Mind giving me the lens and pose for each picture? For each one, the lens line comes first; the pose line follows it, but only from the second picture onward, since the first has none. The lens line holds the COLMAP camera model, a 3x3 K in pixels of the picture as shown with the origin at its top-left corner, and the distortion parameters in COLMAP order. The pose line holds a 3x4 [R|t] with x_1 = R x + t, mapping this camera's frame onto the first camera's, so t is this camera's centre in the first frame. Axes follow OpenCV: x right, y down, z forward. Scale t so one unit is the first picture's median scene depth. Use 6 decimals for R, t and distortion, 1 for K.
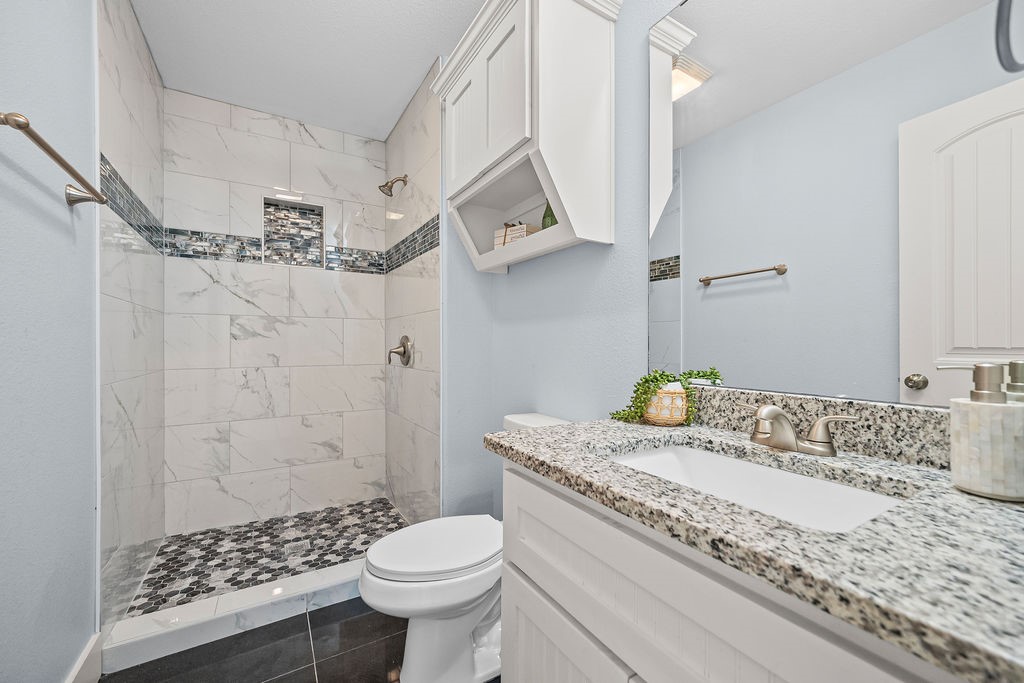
lens RADIAL K [[405.5, 0, 512.8], [0, 405.5, 345.5], [0, 0, 1]] dist [-0.007774, 0.002670]
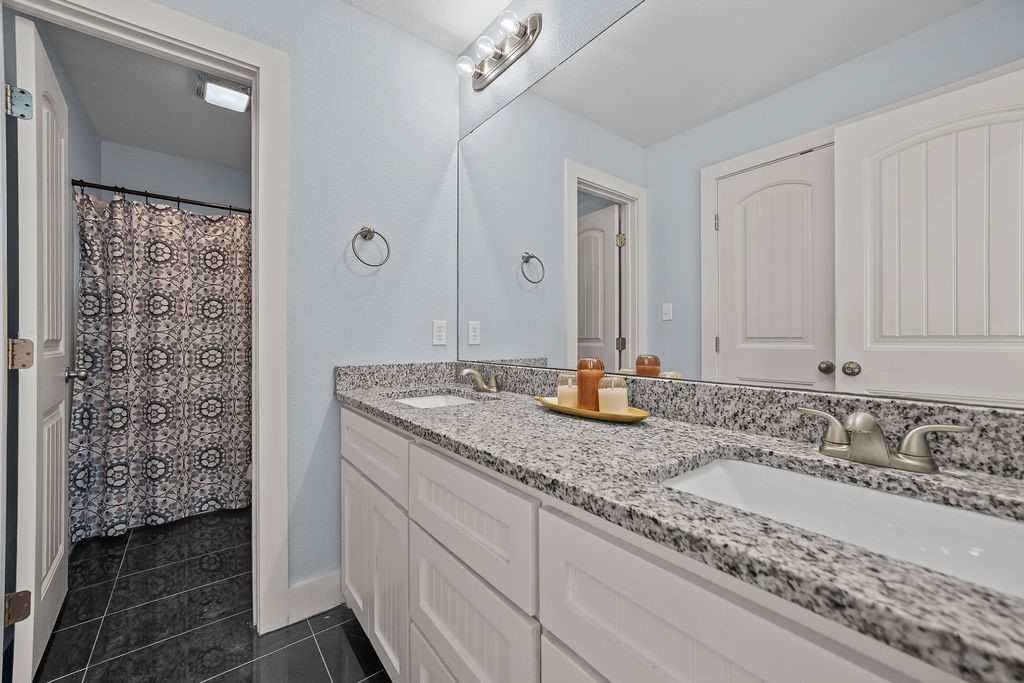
lens RADIAL K [[405.5, 0, 509.9], [0, 405.5, 337.5], [0, 0, 1]] dist [-0.007774, 0.002670]
pose [[0.994195, -0.000357, 0.107596, -0.163825], [0.001295, 0.999962, -0.008654, 0.003284], [-0.107589, 0.008743, 0.994157, 0.287465]]
